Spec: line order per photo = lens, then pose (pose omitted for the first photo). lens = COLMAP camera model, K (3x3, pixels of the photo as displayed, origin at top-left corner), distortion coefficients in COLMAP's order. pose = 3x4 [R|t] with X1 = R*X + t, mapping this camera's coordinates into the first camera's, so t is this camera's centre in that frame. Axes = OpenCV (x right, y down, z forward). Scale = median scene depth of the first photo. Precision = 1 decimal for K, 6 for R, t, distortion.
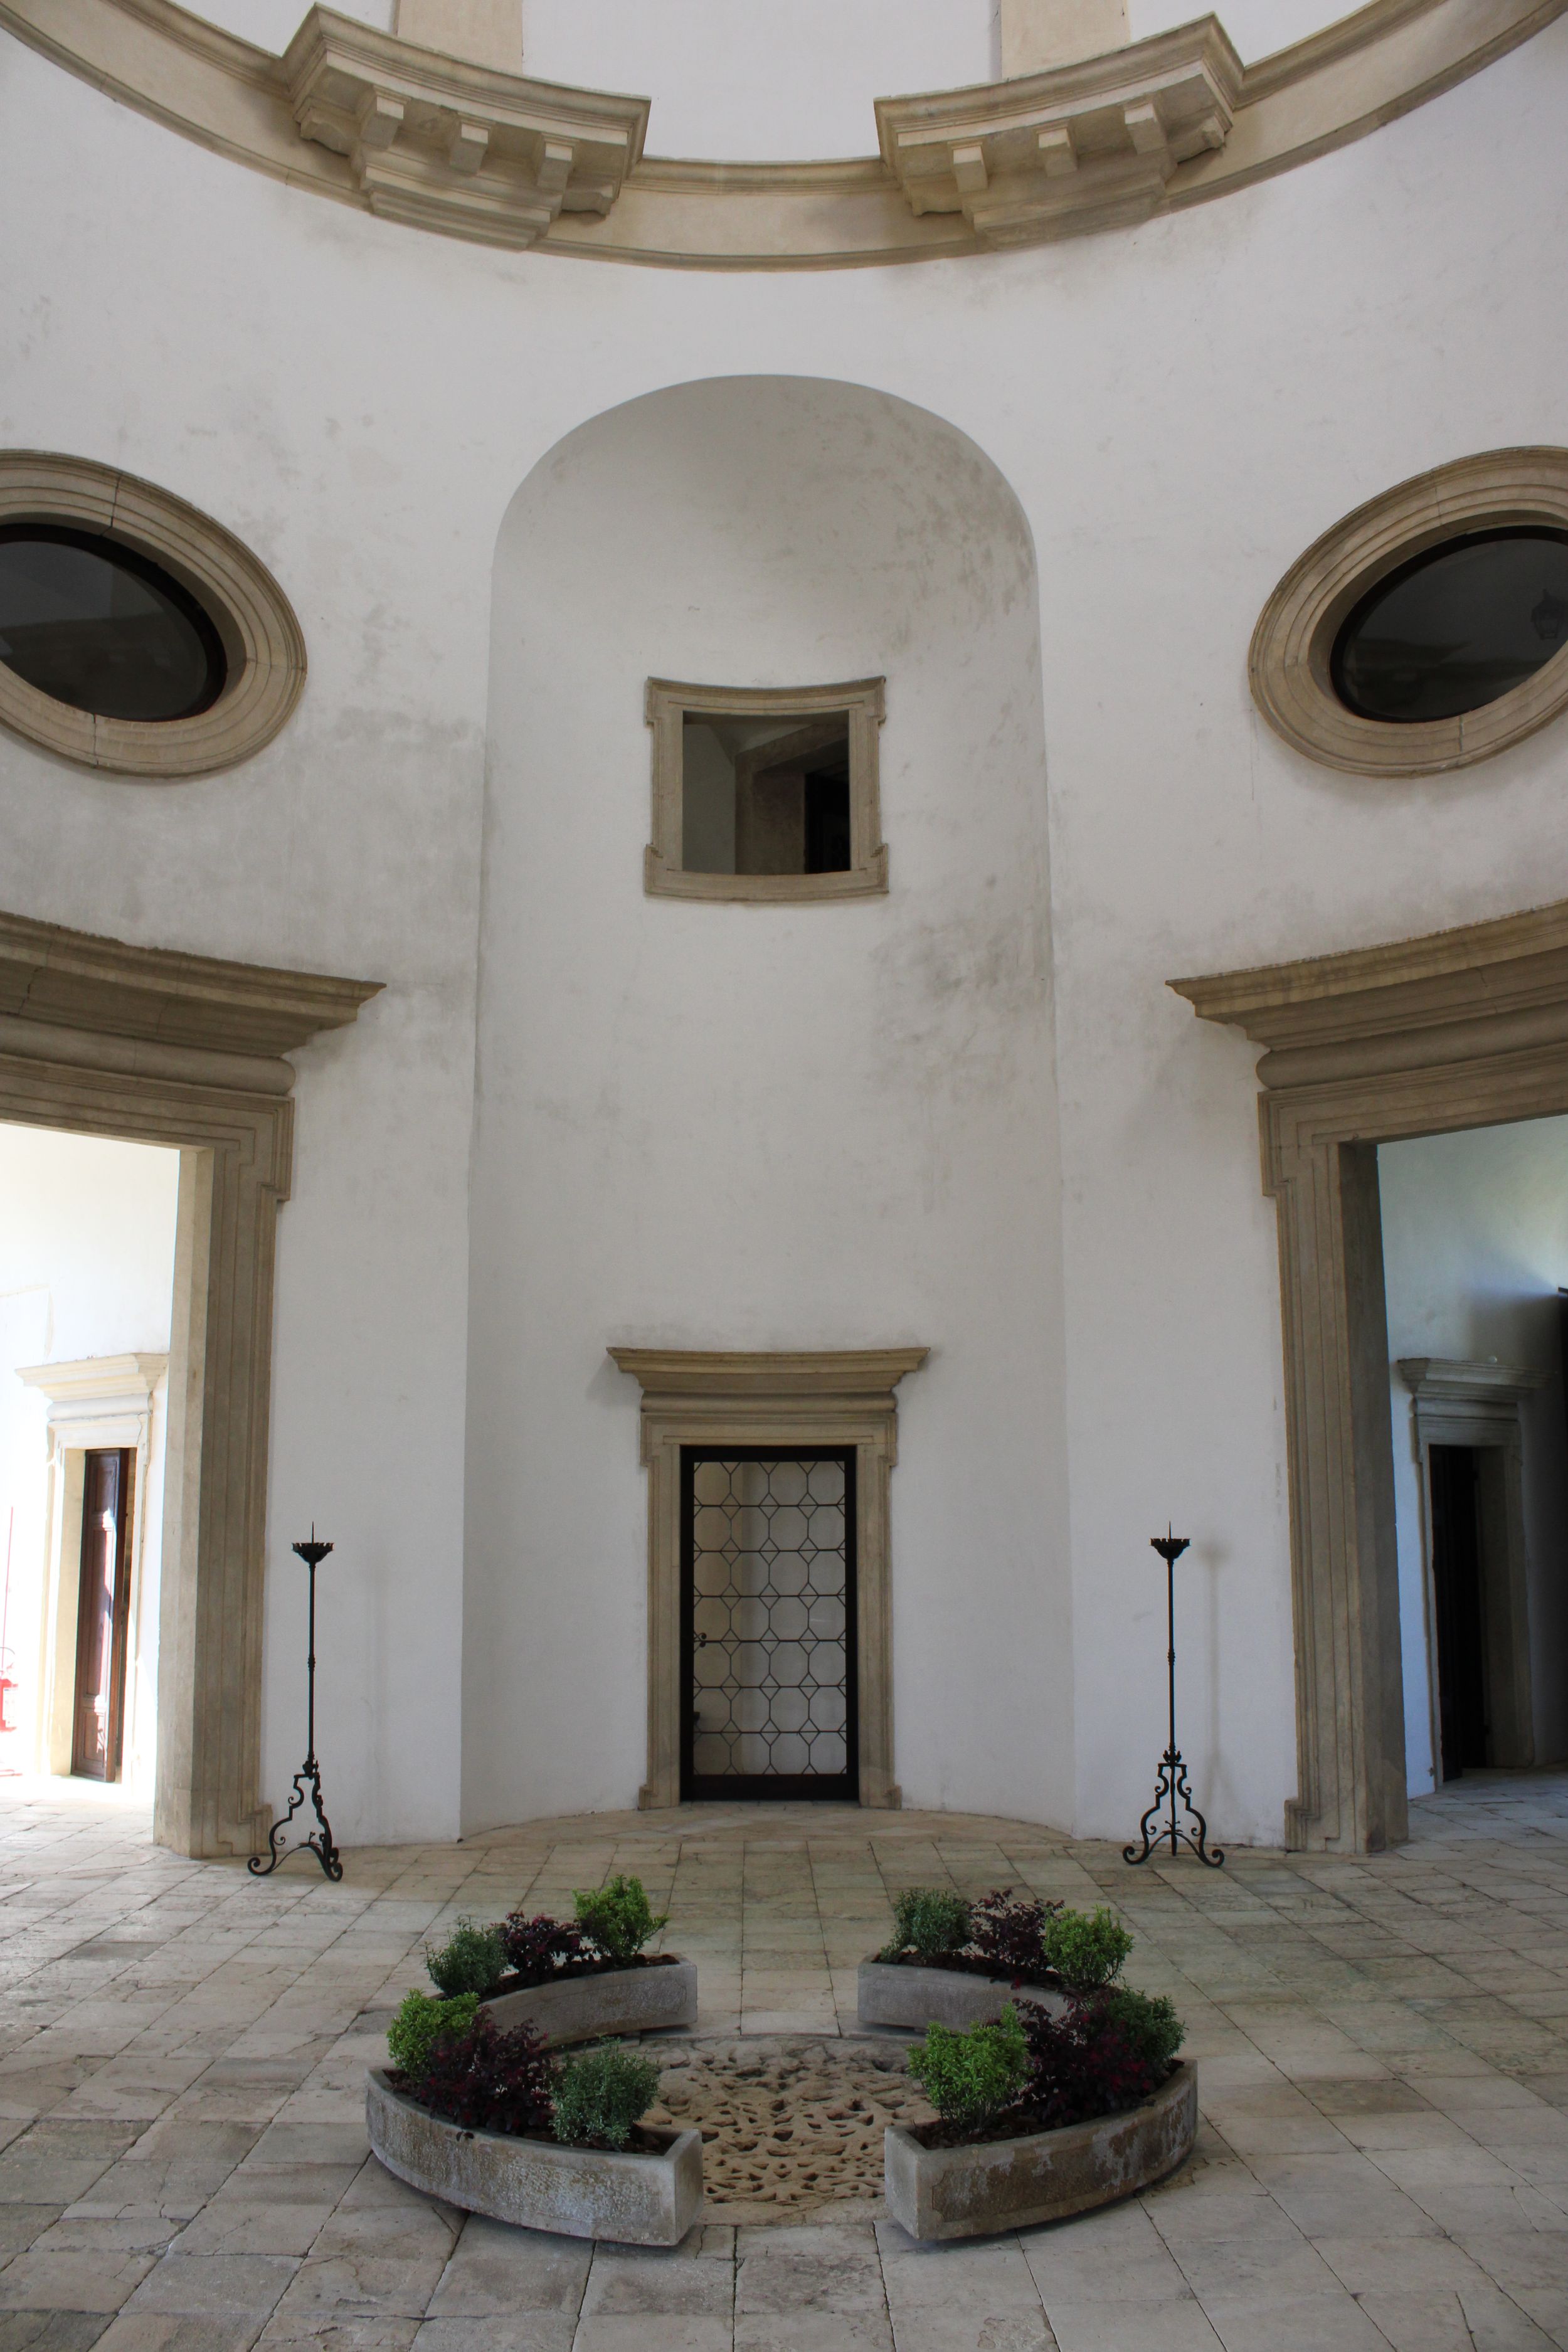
lens RADIAL K [[1951.5, 0, 764.6], [0, 1951.5, 1180.4], [0, 0, 1]] dist [-0.164014, 0.148504]
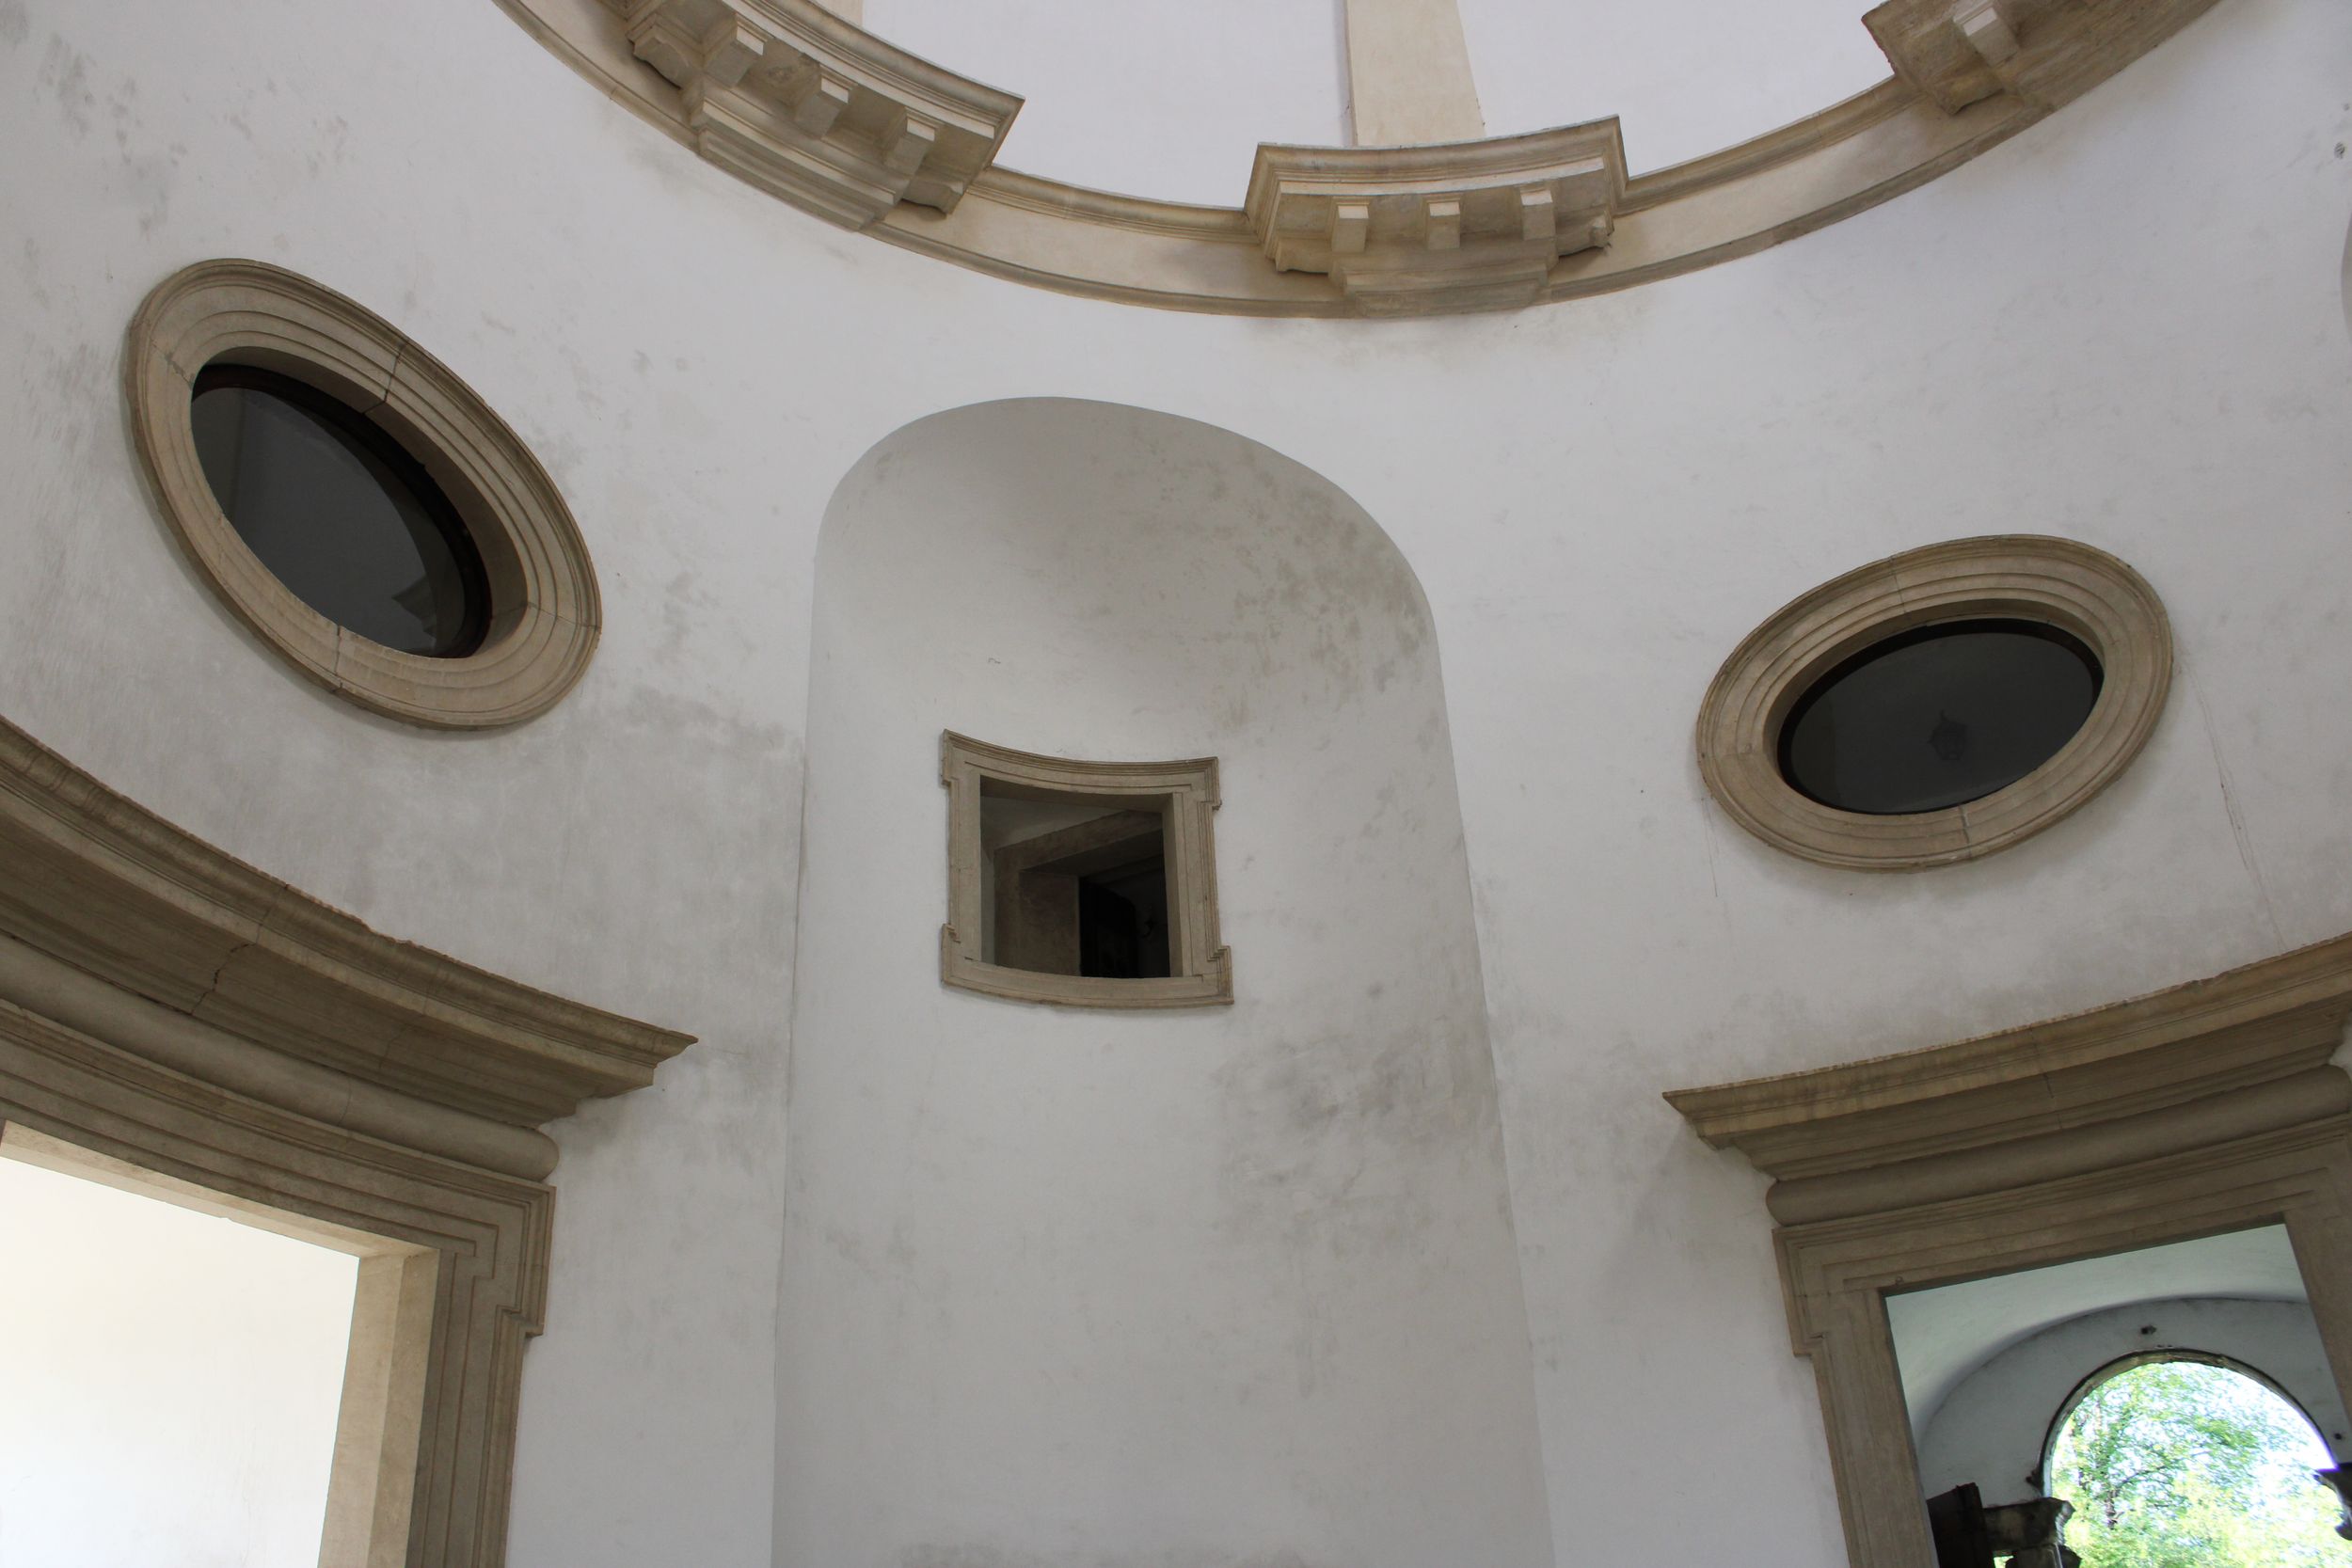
lens RADIAL K [[1968.4, 0, 1172.7], [0, 1968.4, 812.3], [0, 0, 1]] dist [-0.167651, 0.146183]
pose [[0.960094, 0.093704, 0.263512, -0.228226], [-0.004867, 0.947658, -0.319251, 0.050353], [-0.279634, 0.305229, 0.910297, 0.268487]]
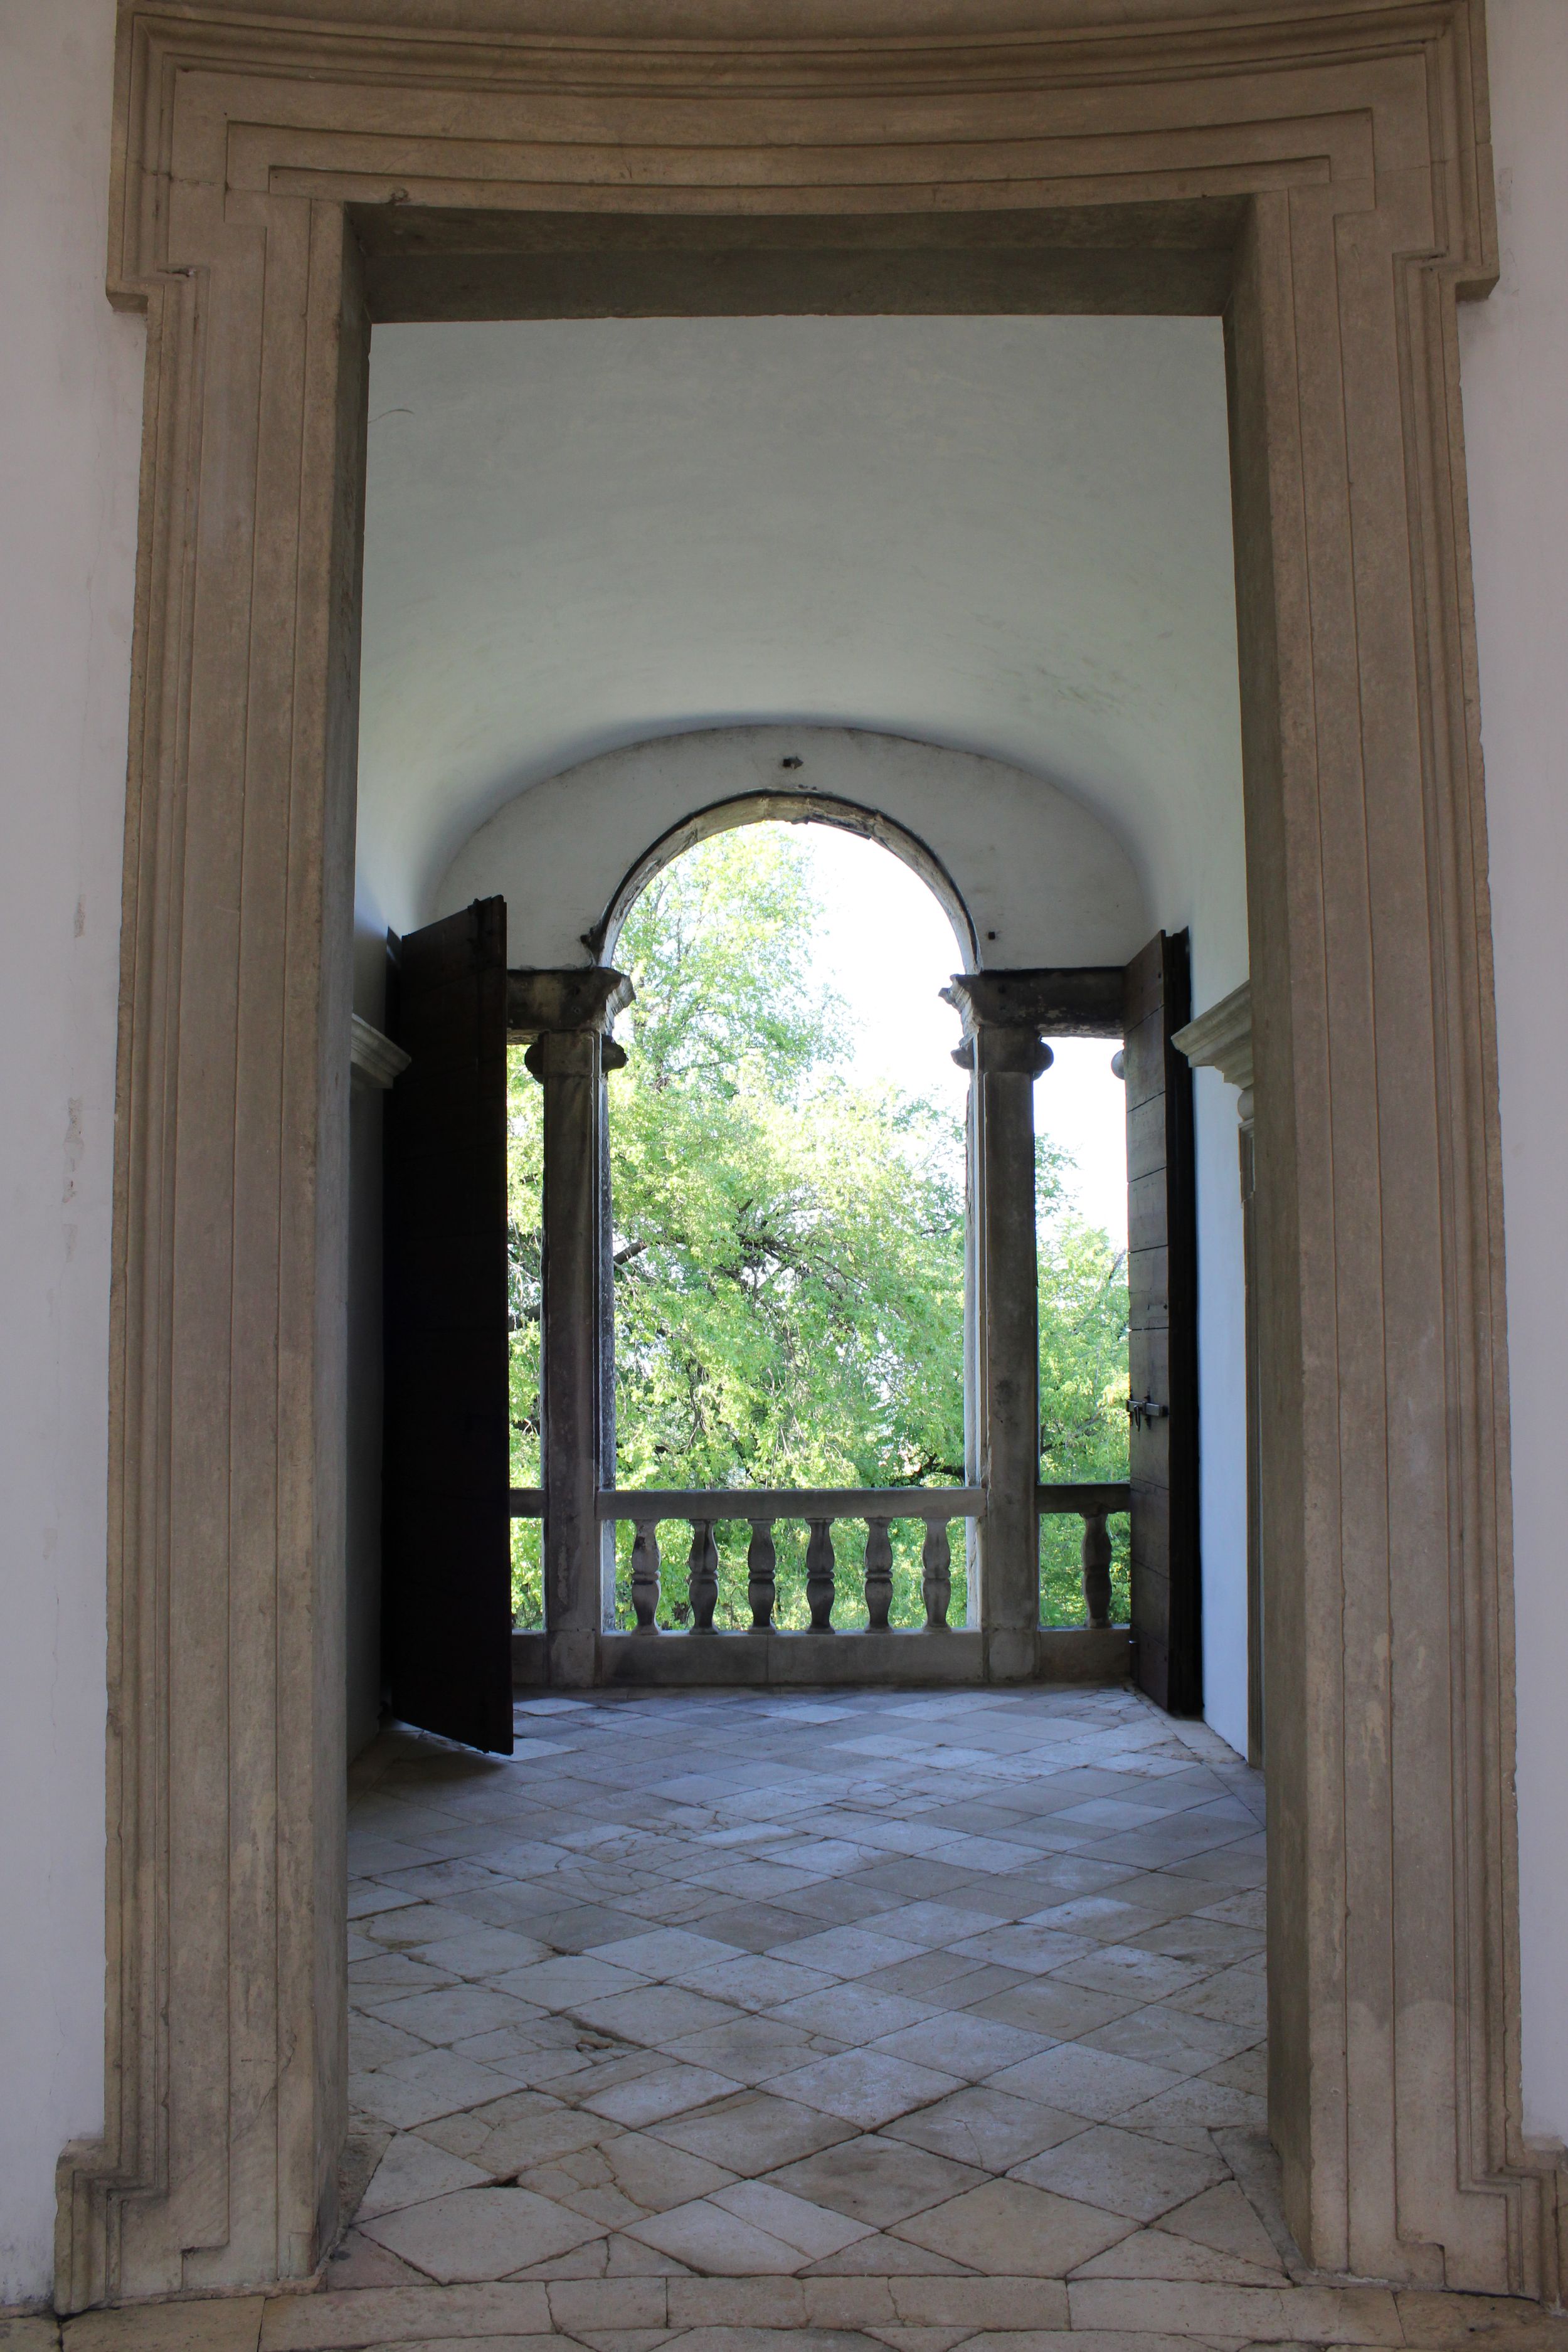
lens RADIAL K [[1967.6, 0, 760.4], [0, 1967.6, 1184.7], [0, 0, 1]] dist [-0.165482, 0.149833]
pose [[0.708479, 0.058636, 0.703292, 0.119944], [-0.123441, 0.991476, 0.041689, 0.131200], [-0.694852, -0.116351, 0.709678, 0.678427]]
